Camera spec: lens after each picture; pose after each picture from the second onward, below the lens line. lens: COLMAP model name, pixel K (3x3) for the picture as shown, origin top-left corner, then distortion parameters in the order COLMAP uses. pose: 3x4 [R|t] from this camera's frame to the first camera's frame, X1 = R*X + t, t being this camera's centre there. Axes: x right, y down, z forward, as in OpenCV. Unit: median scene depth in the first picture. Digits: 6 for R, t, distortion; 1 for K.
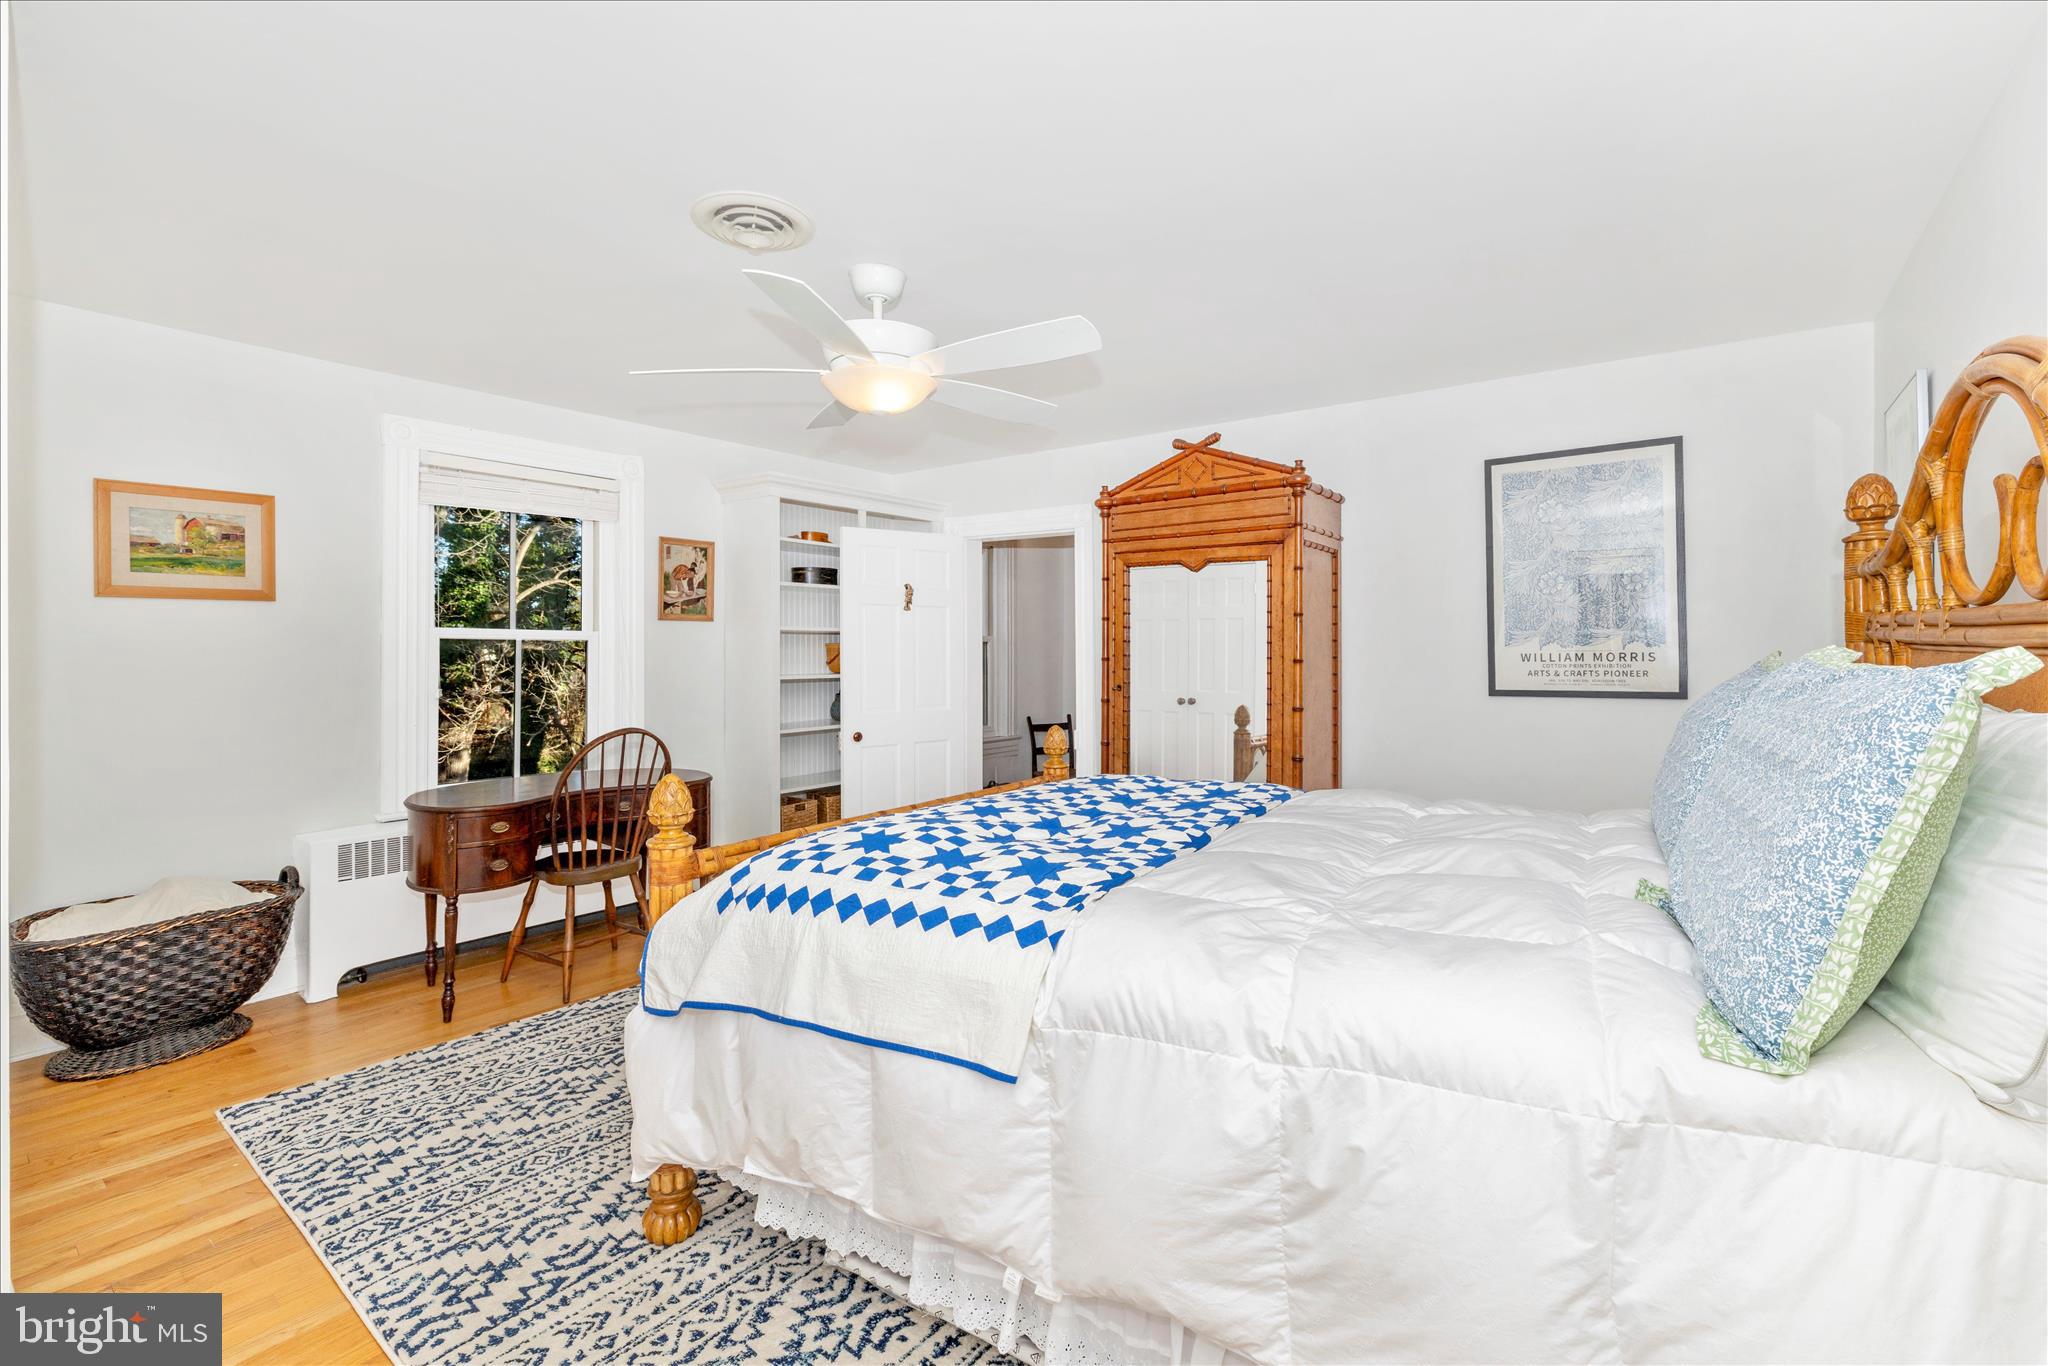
lens RADIAL K [[875.9, 0, 1023.3], [0, 875.9, 663.7], [0, 0, 1]] dist [-0.009567, -0.004443]
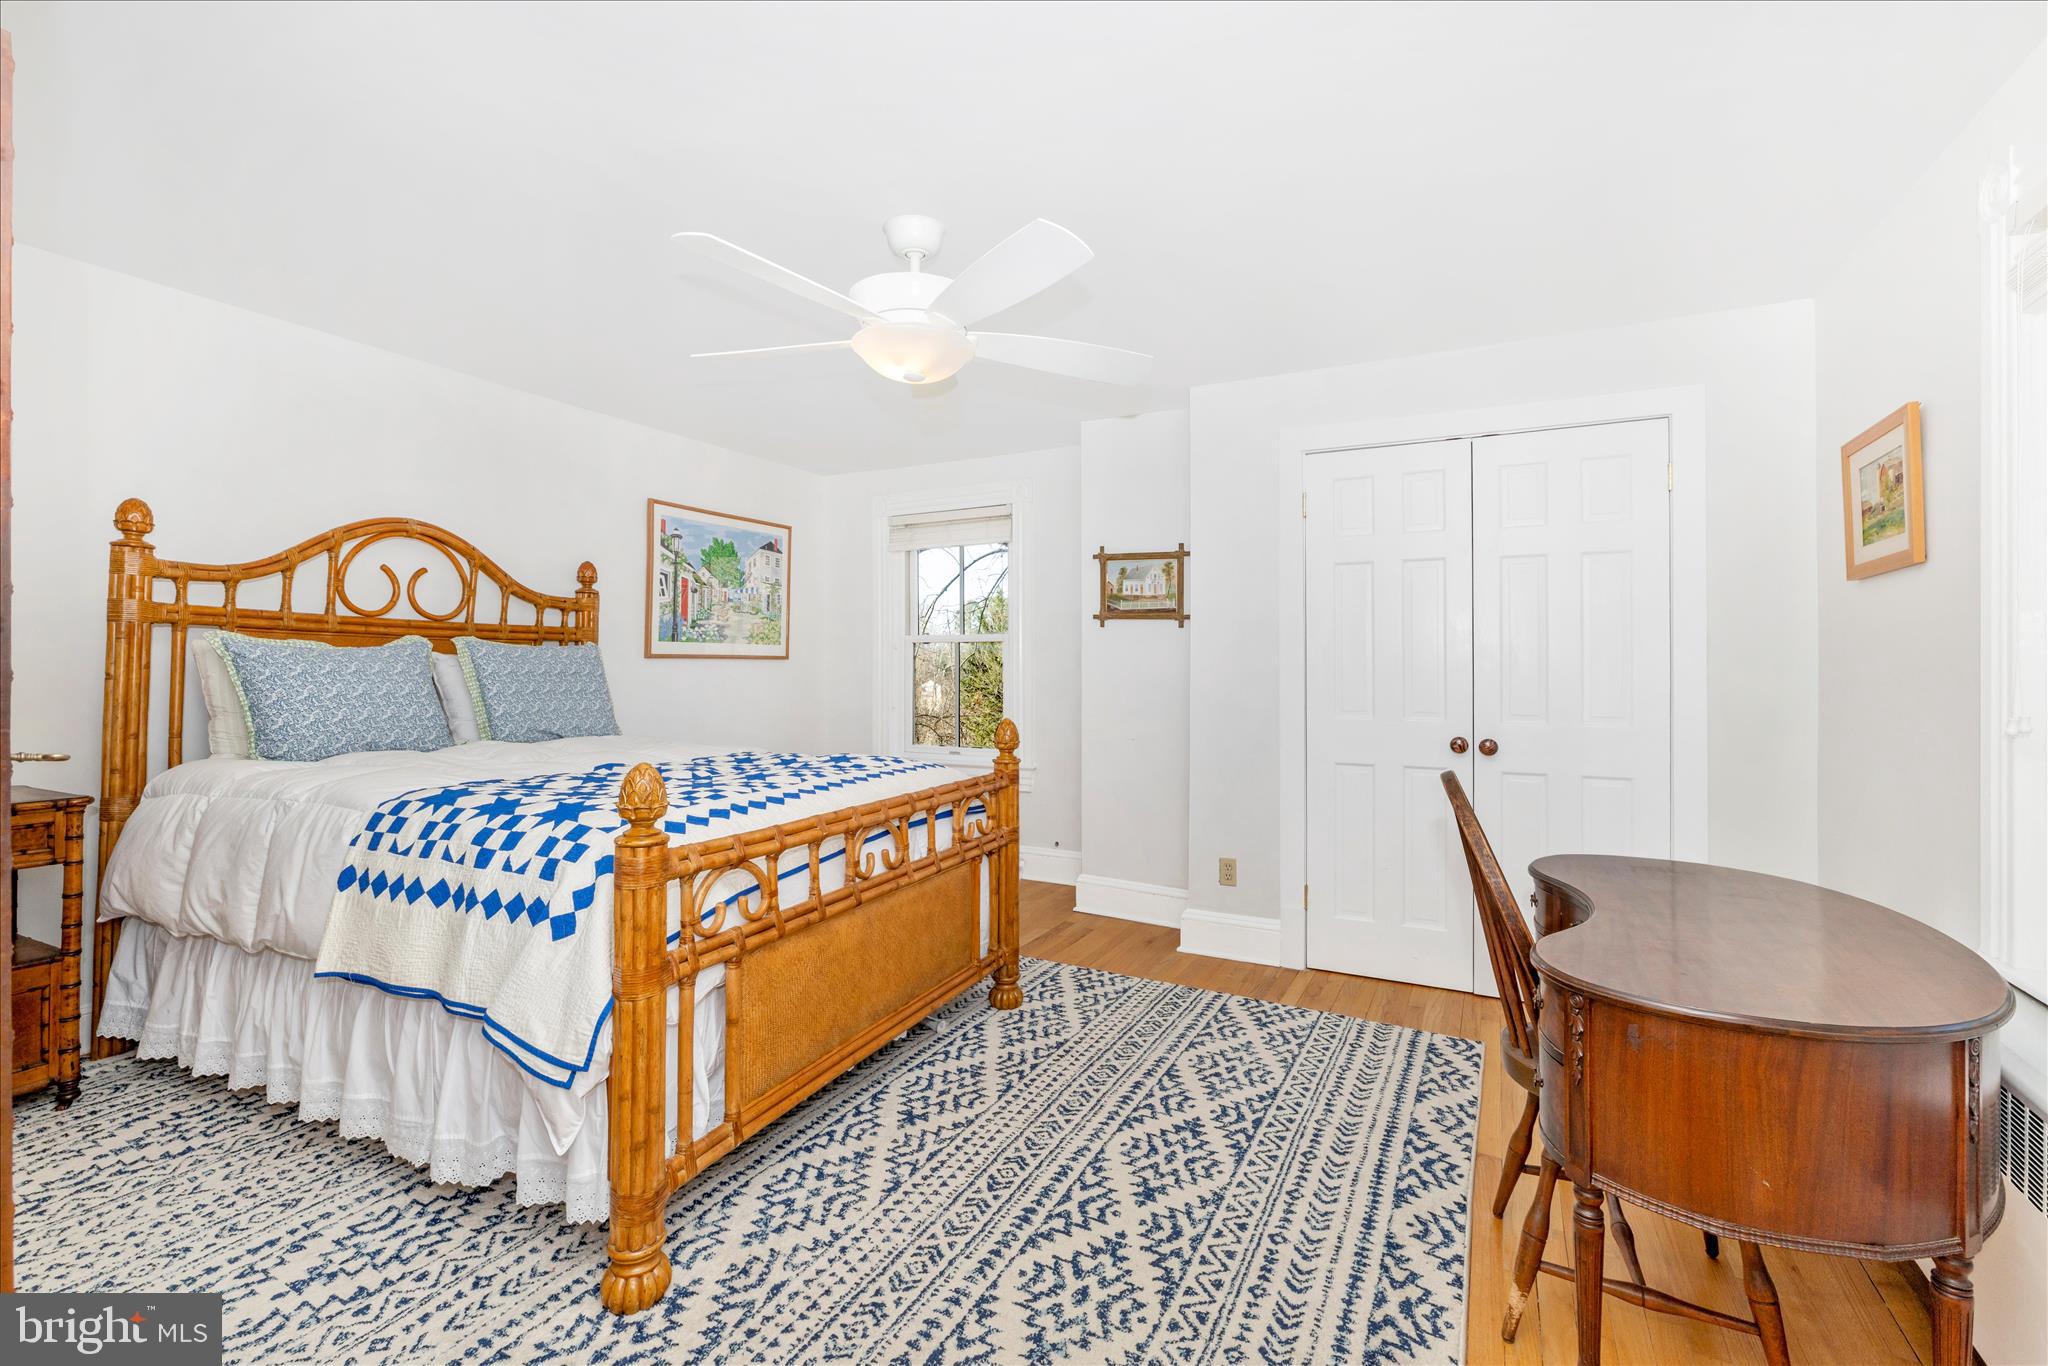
lens RADIAL K [[875.9, 0, 1023.0], [0, 875.9, 666.6], [0, 0, 1]] dist [-0.009567, -0.004443]
pose [[-0.986236, -0.008096, -0.165144, -0.134847], [-0.010782, 0.999824, 0.015371, 0.003881], [0.164990, 0.016940, -0.986150, 2.137654]]
